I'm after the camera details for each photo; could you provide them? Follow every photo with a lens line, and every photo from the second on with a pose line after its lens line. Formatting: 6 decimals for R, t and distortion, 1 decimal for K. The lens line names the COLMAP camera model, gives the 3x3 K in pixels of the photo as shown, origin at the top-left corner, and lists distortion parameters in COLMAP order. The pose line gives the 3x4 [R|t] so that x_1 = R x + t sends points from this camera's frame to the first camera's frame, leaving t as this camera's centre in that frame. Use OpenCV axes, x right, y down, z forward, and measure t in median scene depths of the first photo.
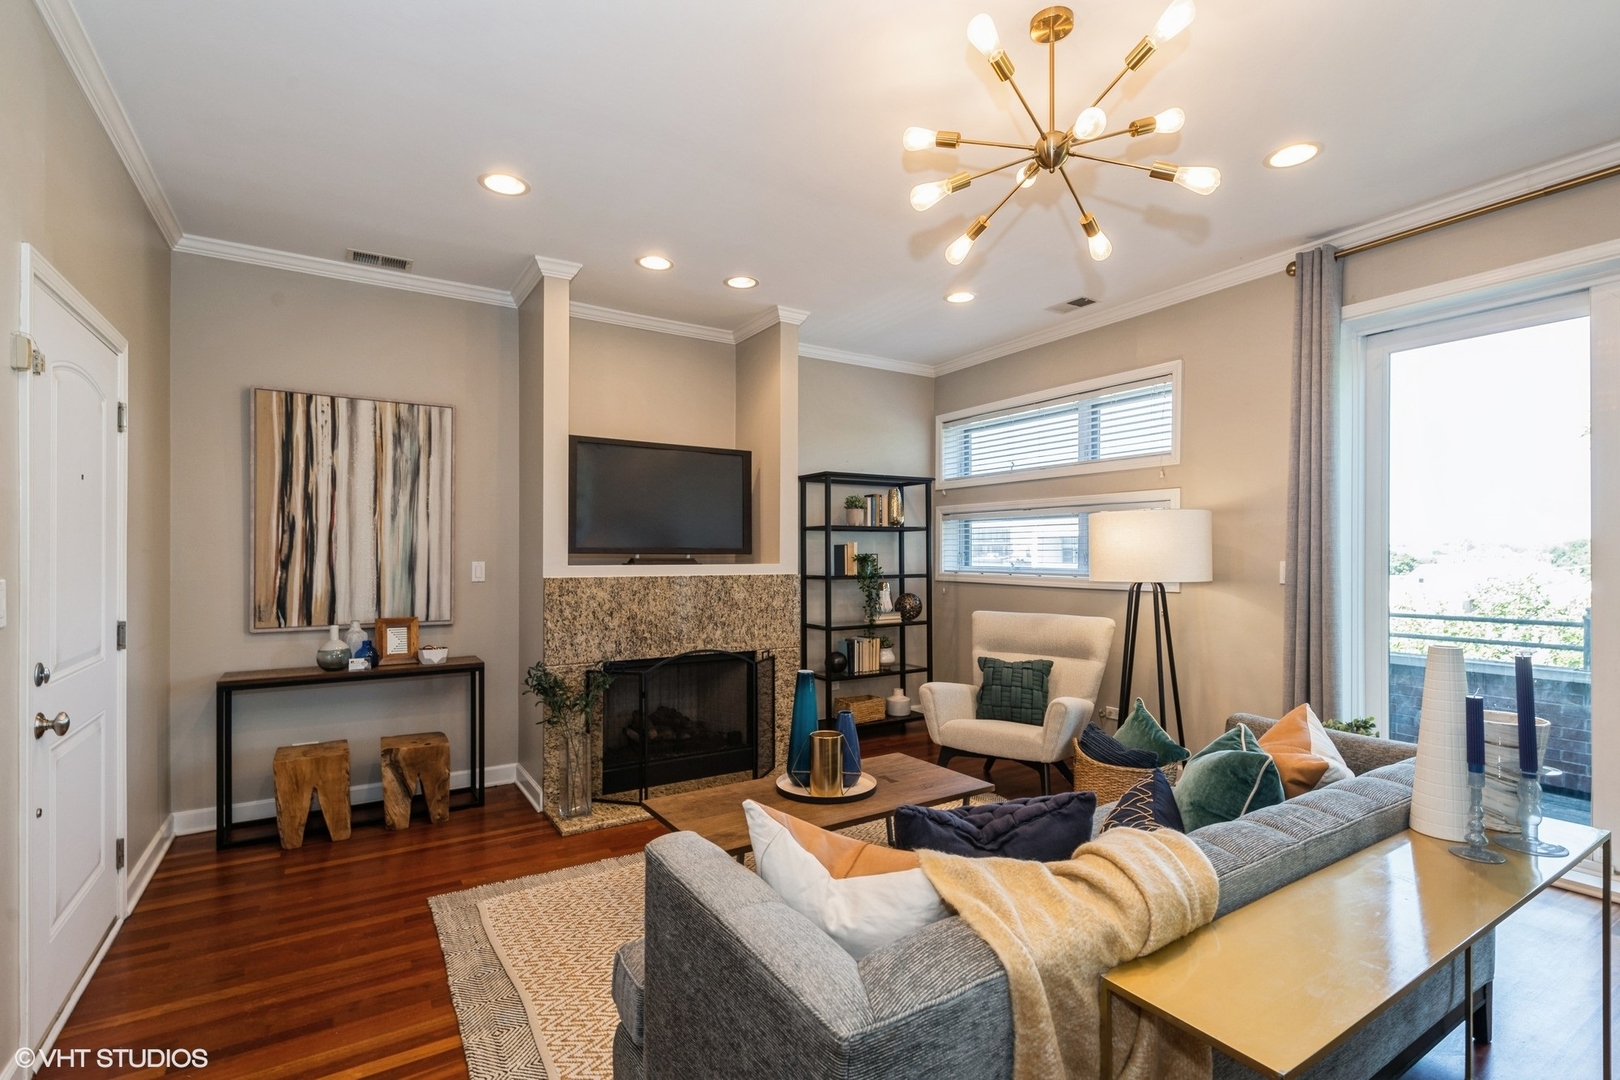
lens RADIAL K [[749.6, 0, 806.3], [0, 749.6, 551.8], [0, 0, 1]] dist [0.011977, -0.002006]
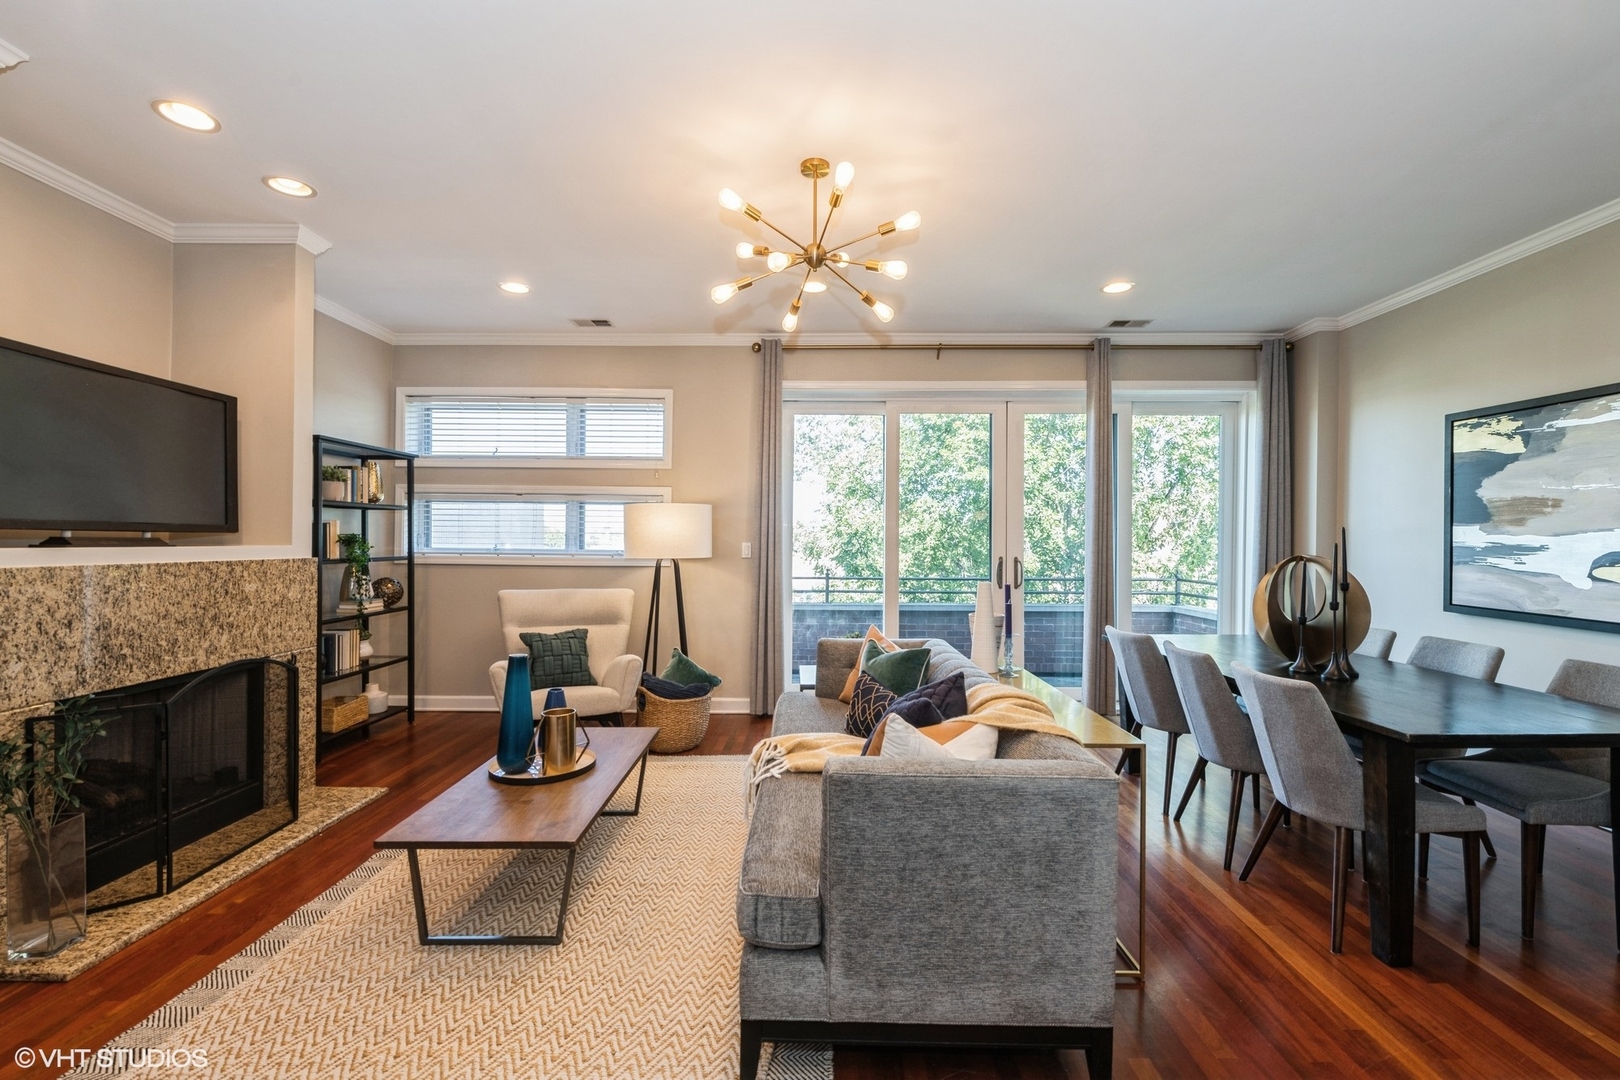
lens RADIAL K [[688.7, 0, 814.4], [0, 688.7, 543.2], [0, 0, 1]] dist [-0.000734, -0.000986]
pose [[0.536433, 0.000767, 0.843943, -0.417344], [-0.010338, 0.999931, 0.005662, 0.004314], [-0.843880, -0.011762, 0.536404, 0.153935]]
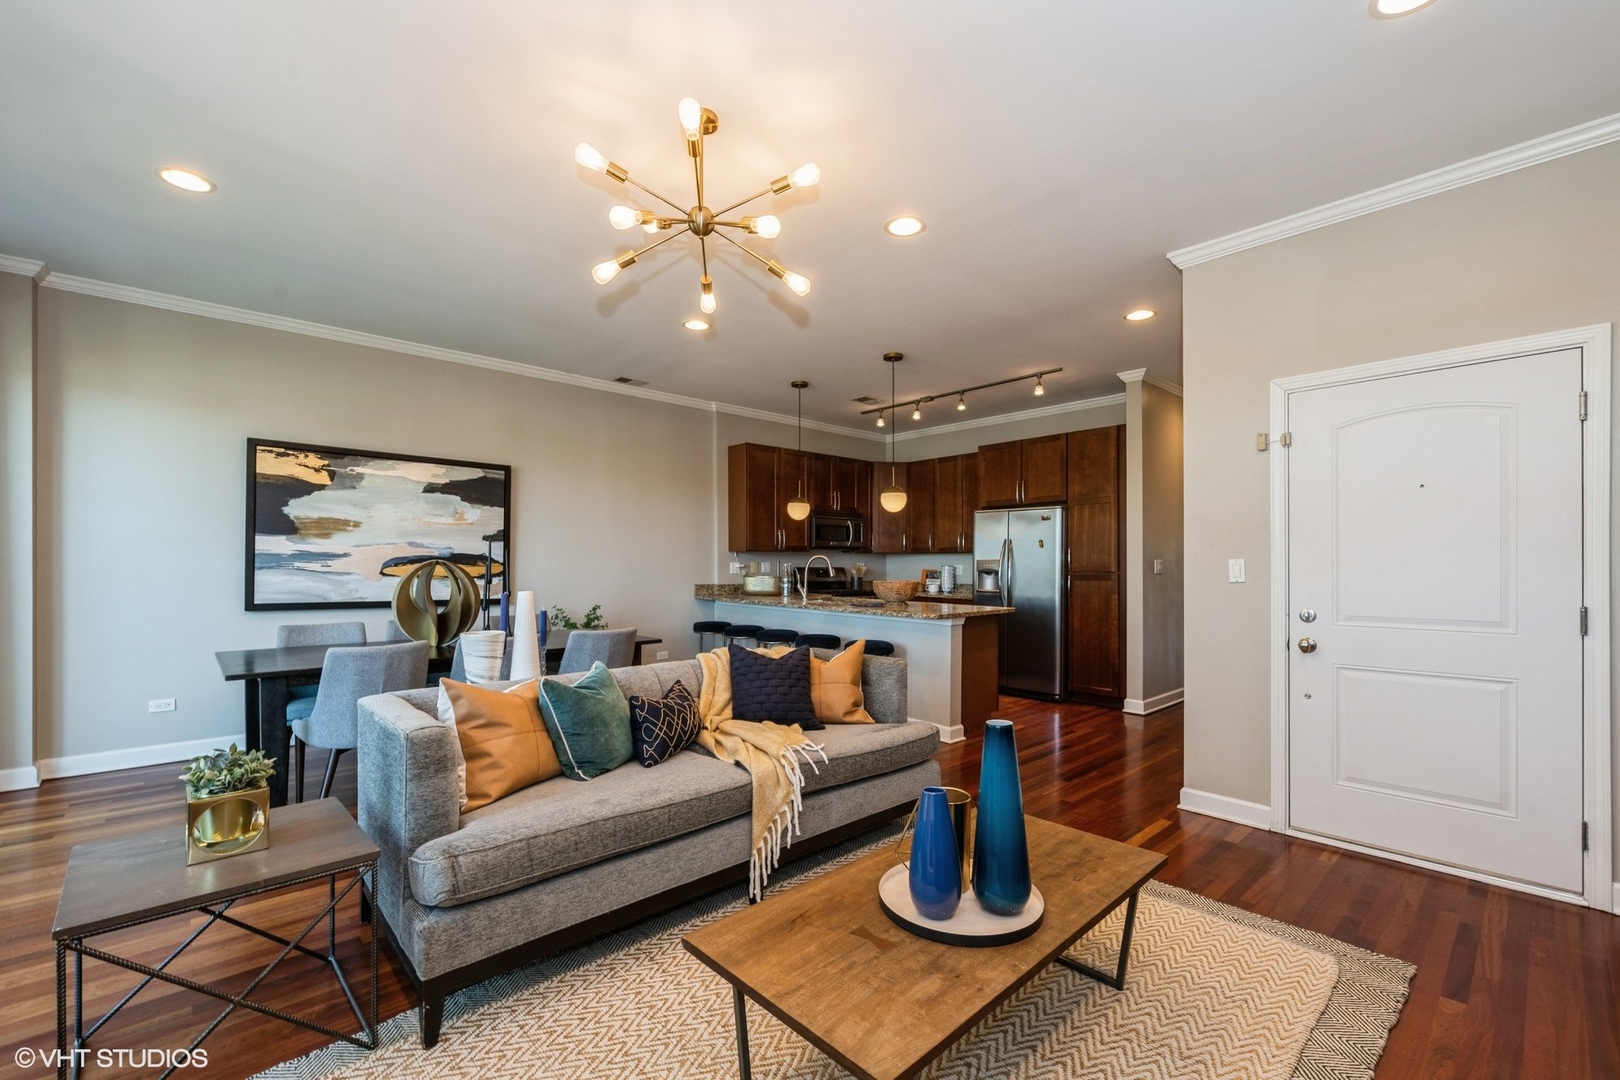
lens RADIAL K [[689.4, 0, 807.8], [0, 689.4, 570.3], [0, 0, 1]] dist [-0.000535, -0.000036]
pose [[-0.983686, 0.000320, -0.179894, 0.197756], [-0.000500, 0.999990, 0.004514, 0.026315], [0.179894, 0.004530, -0.983676, 1.164844]]
